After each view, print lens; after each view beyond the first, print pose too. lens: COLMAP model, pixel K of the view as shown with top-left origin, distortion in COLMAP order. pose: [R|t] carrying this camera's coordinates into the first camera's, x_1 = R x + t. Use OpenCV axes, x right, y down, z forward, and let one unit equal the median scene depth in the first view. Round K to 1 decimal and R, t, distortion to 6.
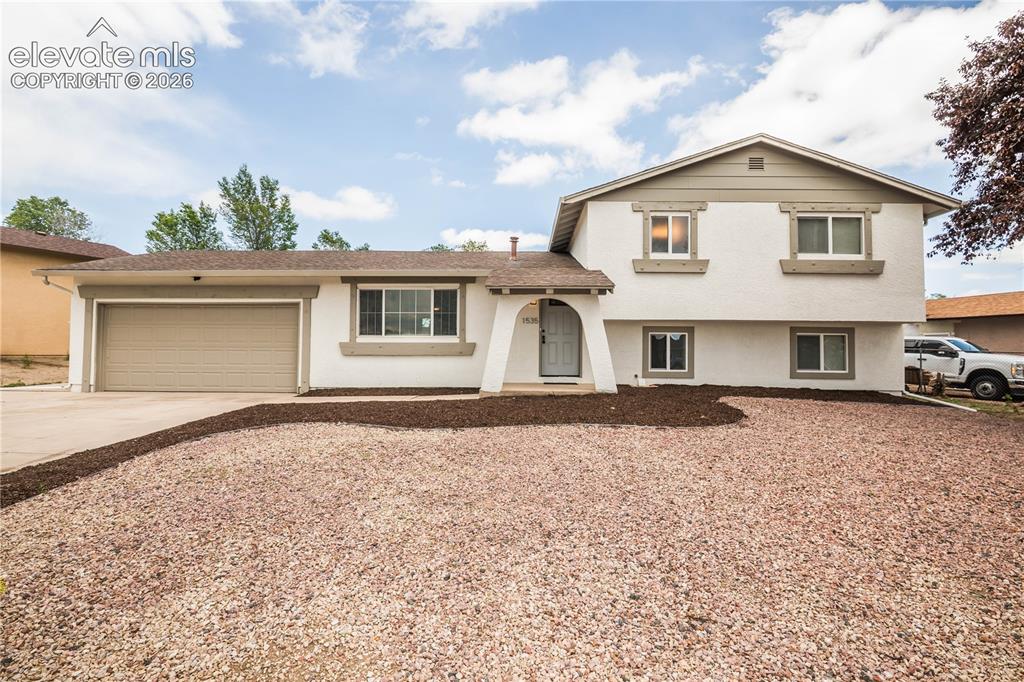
lens RADIAL K [[471.5, 0, 515.9], [0, 471.5, 342.6], [0, 0, 1]] dist [-0.020806, -0.000197]
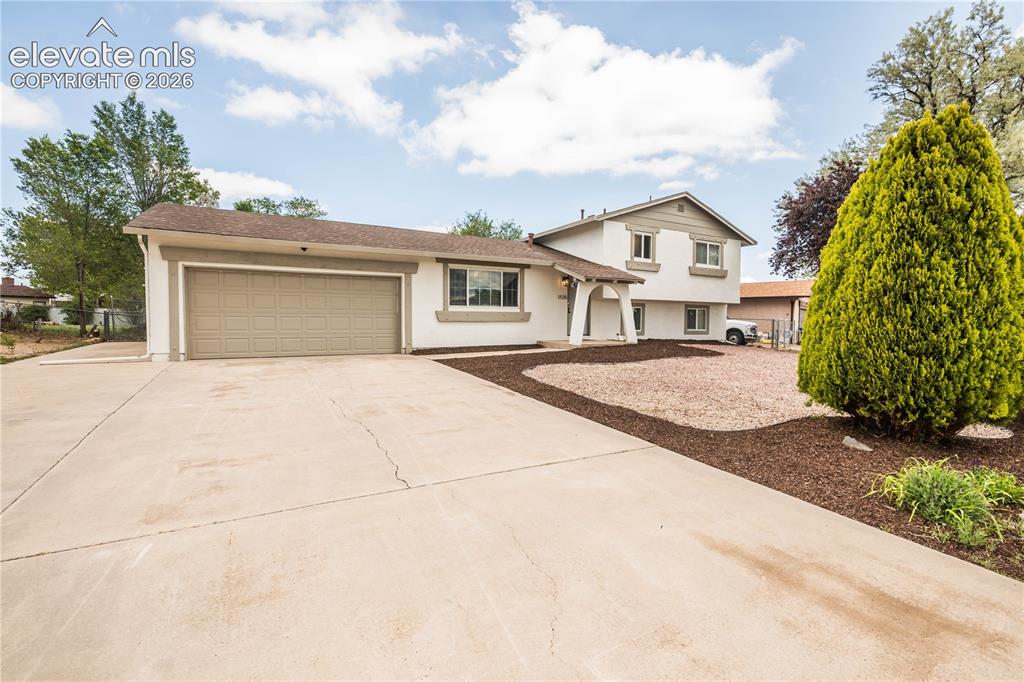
lens RADIAL K [[471.5, 0, 531.0], [0, 471.5, 351.0], [0, 0, 1]] dist [-0.020806, -0.000197]
pose [[0.850621, -0.033823, 0.524691, -0.813296], [-0.014217, 0.996084, 0.087259, -0.007283], [-0.525587, -0.081683, 0.846809, -0.187782]]
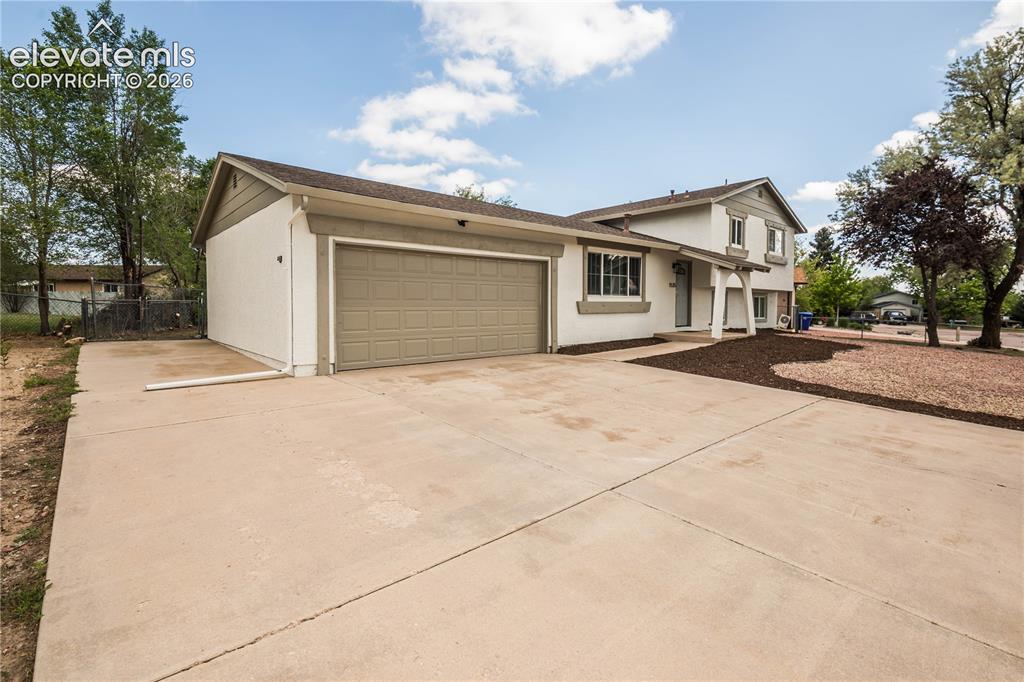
lens RADIAL K [[471.5, 0, 516.1], [0, 471.5, 337.1], [0, 0, 1]] dist [-0.020806, -0.000197]
pose [[0.735494, -0.051076, 0.675604, -1.189023], [-0.024174, 0.994541, 0.101505, -0.024978], [-0.677100, -0.090988, 0.730244, 0.315614]]
